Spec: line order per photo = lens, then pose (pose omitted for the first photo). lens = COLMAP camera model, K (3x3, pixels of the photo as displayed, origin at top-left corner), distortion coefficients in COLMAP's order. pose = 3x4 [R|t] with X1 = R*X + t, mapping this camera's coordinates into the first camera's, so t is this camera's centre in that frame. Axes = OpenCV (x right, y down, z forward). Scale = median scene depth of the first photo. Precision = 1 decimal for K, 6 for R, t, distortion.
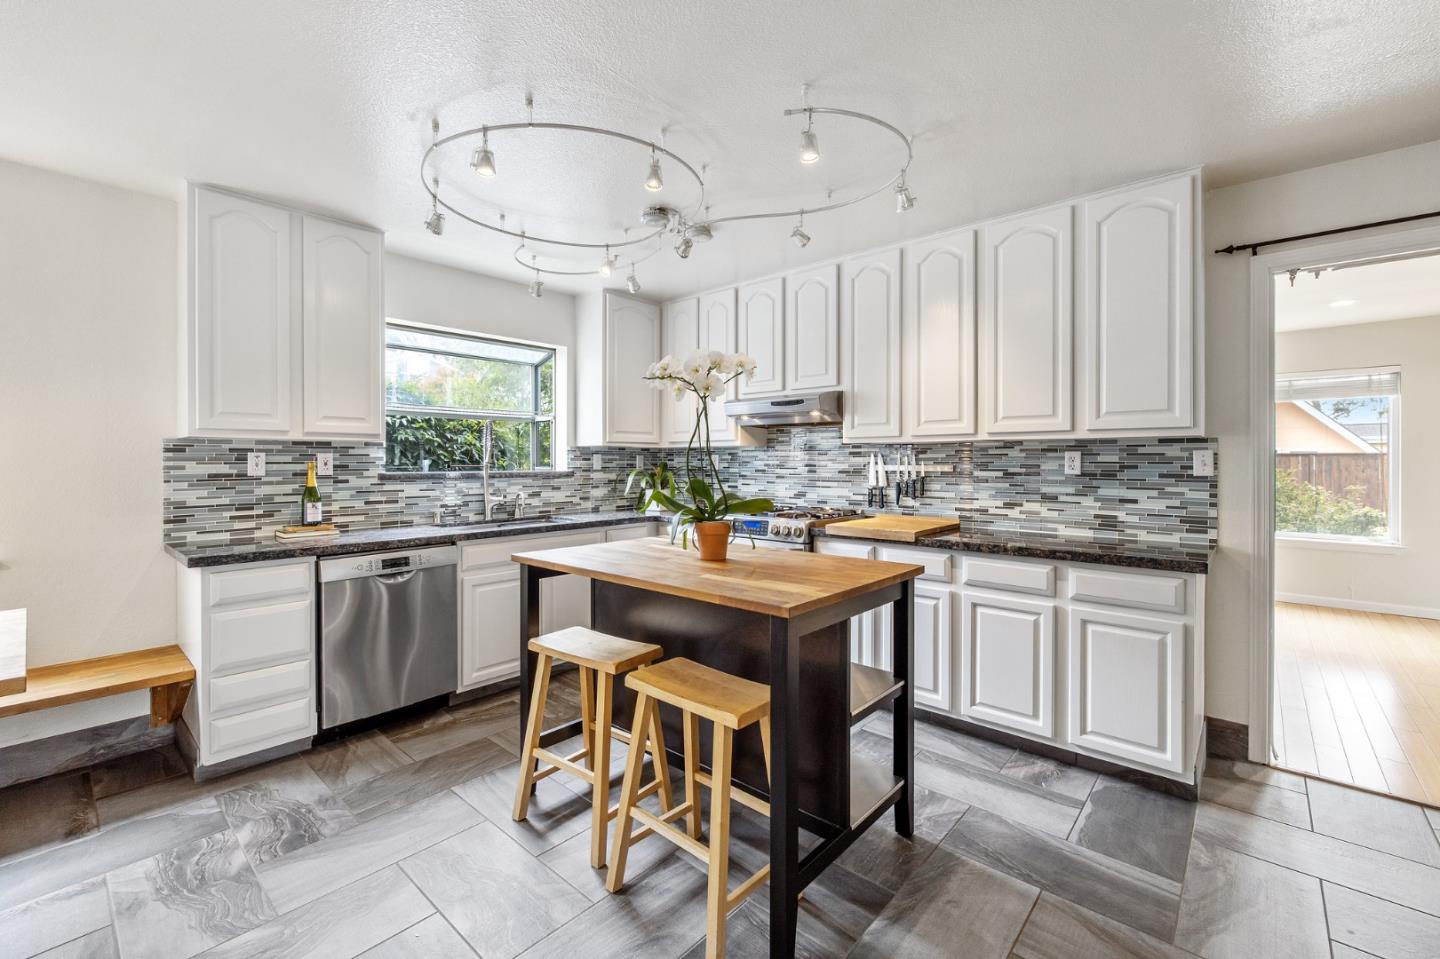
lens RADIAL K [[602.6, 0, 710.9], [0, 602.6, 462.4], [0, 0, 1]] dist [-0.000770, -0.000122]
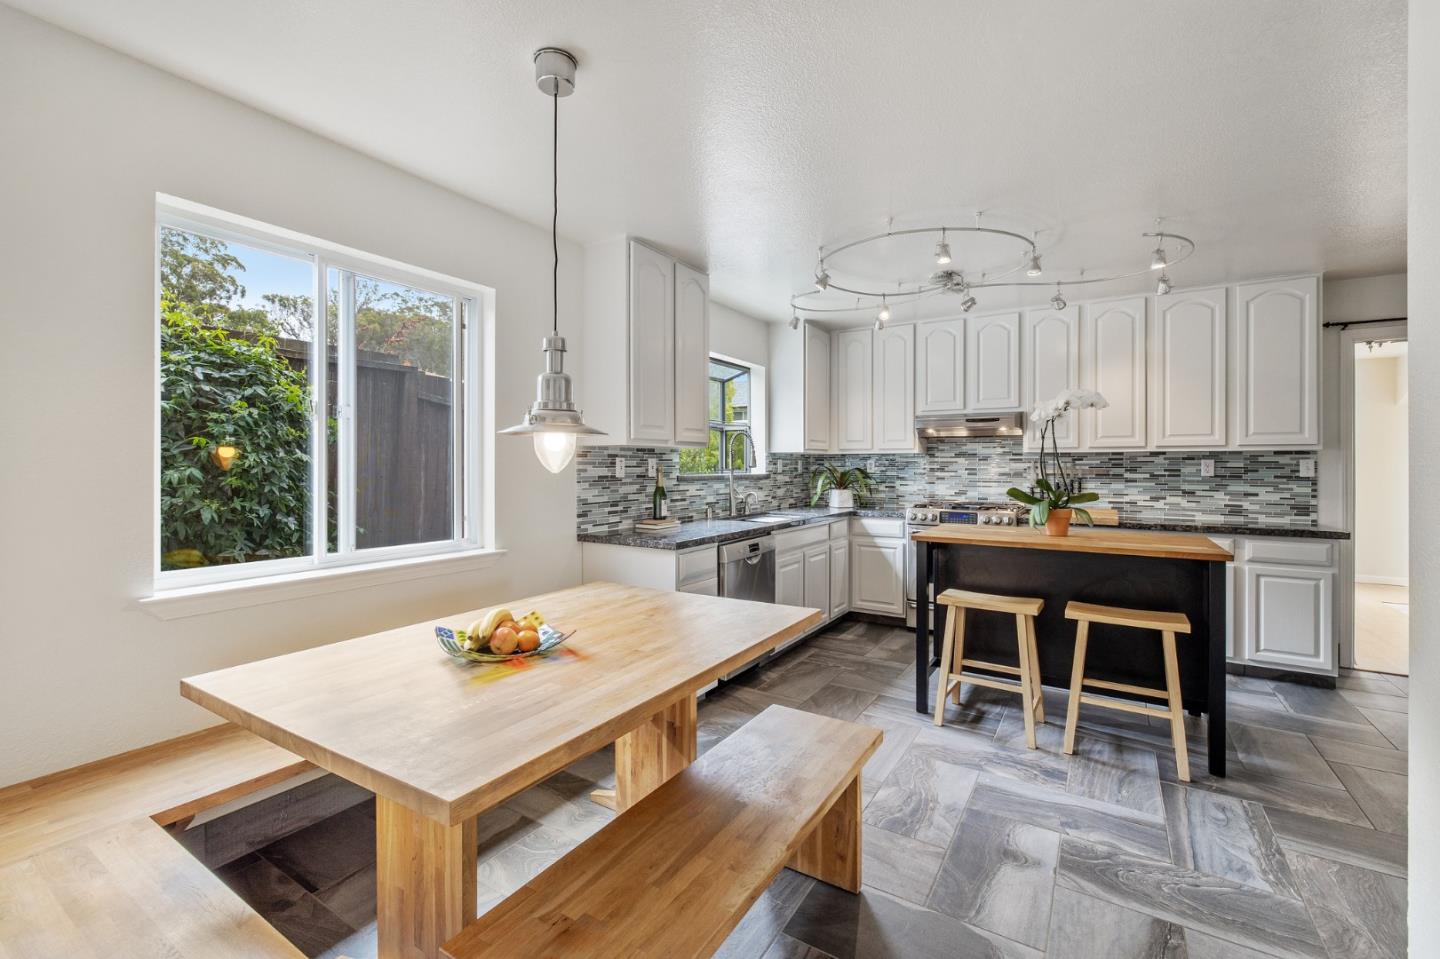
lens RADIAL K [[609.0, 0, 715.2], [0, 609.0, 464.7], [0, 0, 1]] dist [0.002244, 0.000341]
pose [[0.986592, 0.002662, 0.163186, -0.765911], [-0.002382, 0.999995, -0.001911, -0.000969], [-0.163191, 0.001497, 0.986593, -0.211349]]
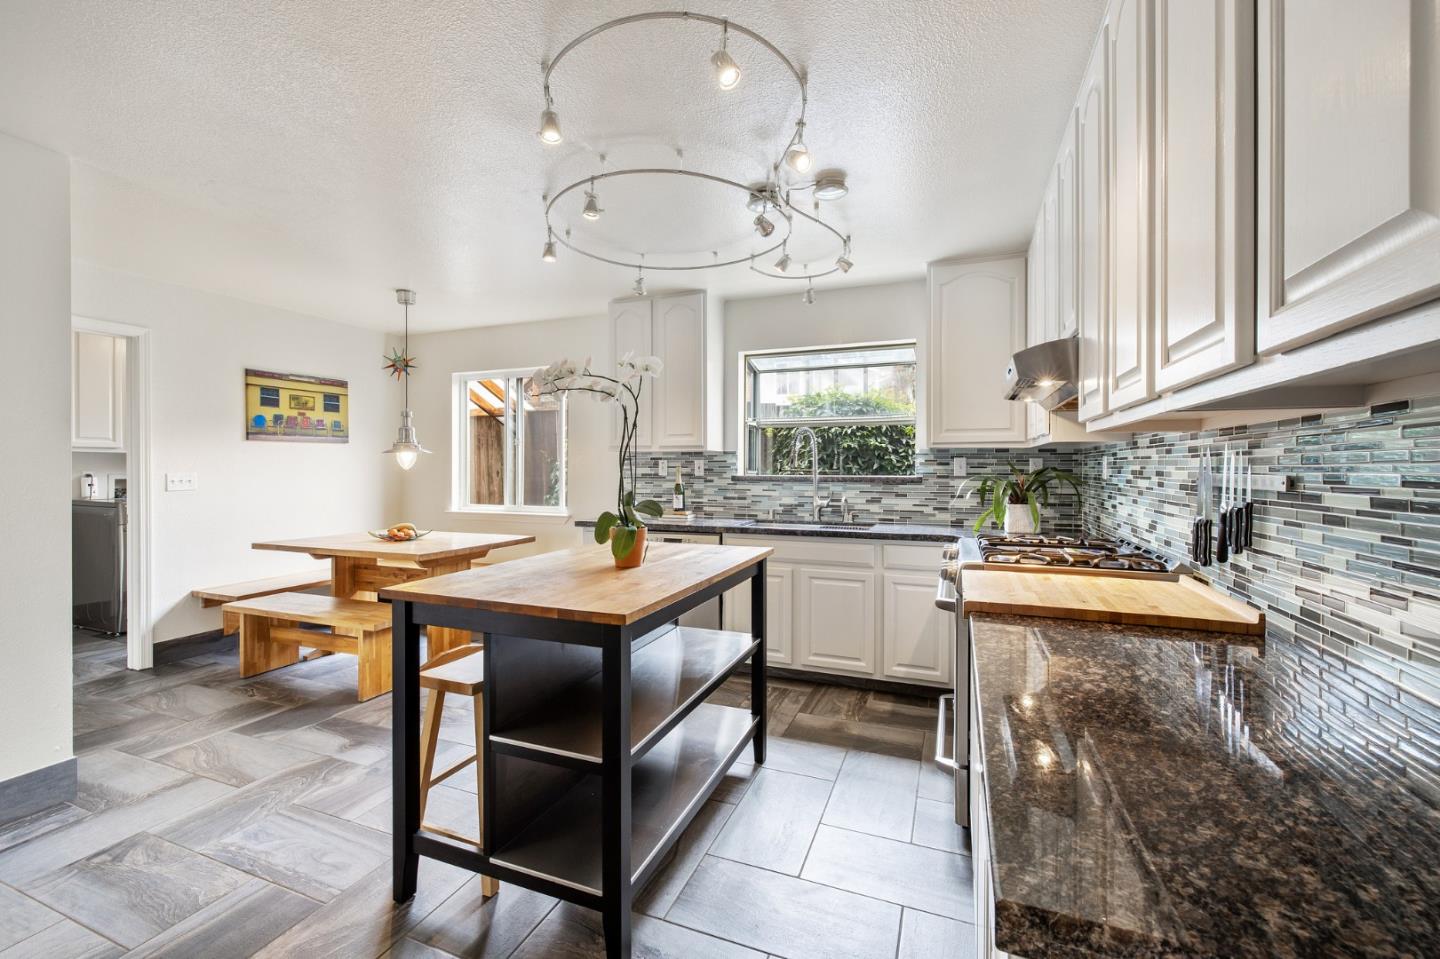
lens RADIAL K [[605.4, 0, 718.9], [0, 605.4, 468.9], [0, 0, 1]] dist [0.000163, 0.000100]
pose [[0.353613, 0.004454, -0.935381, 0.731239], [-0.002732, 0.999989, 0.003729, -0.000469], [0.935388, 0.001237, 0.353621, 0.590391]]
